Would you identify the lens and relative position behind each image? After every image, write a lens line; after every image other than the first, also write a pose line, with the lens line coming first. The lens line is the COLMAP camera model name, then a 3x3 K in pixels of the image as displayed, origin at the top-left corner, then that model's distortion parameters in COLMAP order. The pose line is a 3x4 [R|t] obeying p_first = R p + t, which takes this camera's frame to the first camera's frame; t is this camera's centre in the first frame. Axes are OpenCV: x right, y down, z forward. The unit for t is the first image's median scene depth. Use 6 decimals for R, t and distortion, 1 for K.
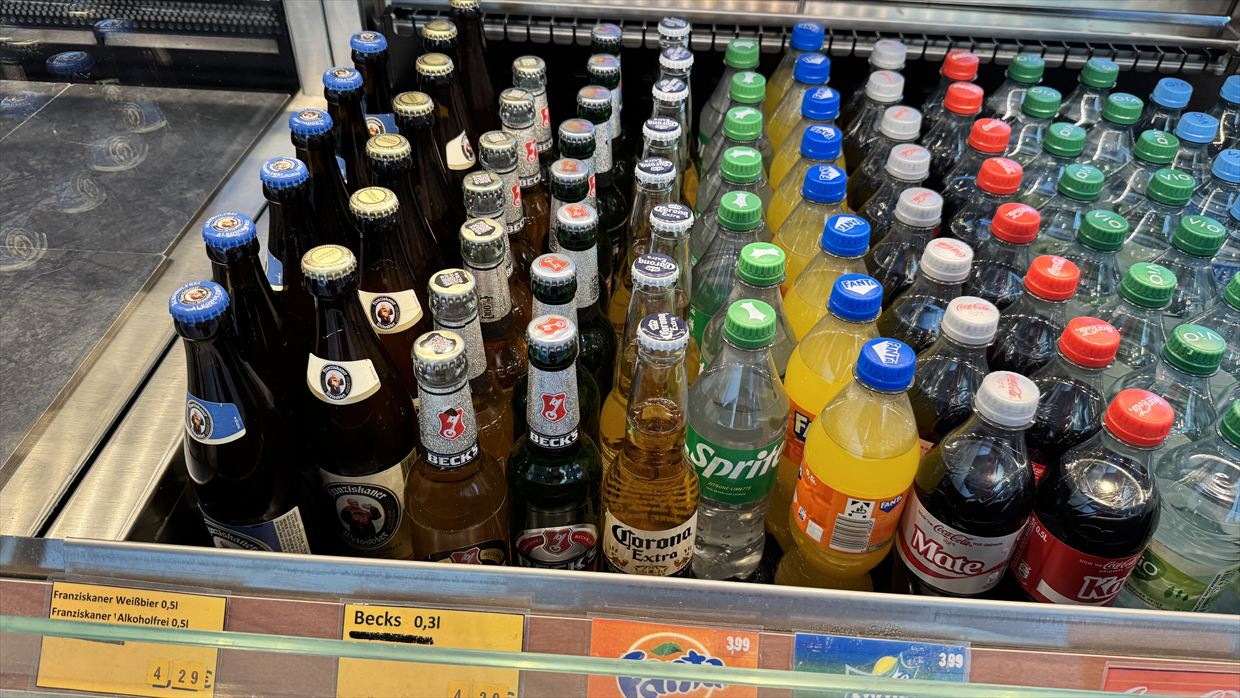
lens RADIAL K [[836.8, 0, 620.0], [0, 836.8, 349.0], [0, 0, 1]] dist [0.000146, -0.001802]
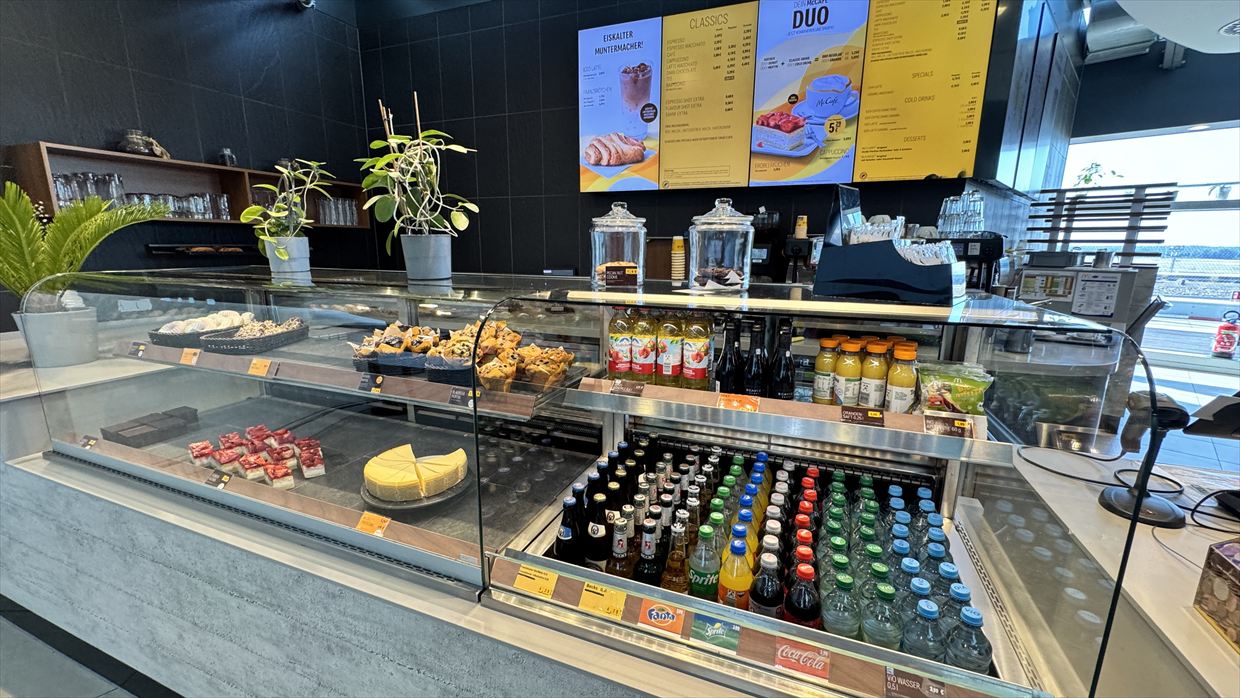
lens RADIAL K [[500.1, 0, 620.0], [0, 500.1, 349.0], [0, 0, 1]] dist [-0.000920, -0.000011]
pose [[0.945923, 0.040796, -0.321815, 0.377601], [-0.195773, 0.862819, -0.466064, 0.293285], [0.258655, 0.503864, 0.824148, -1.019429]]
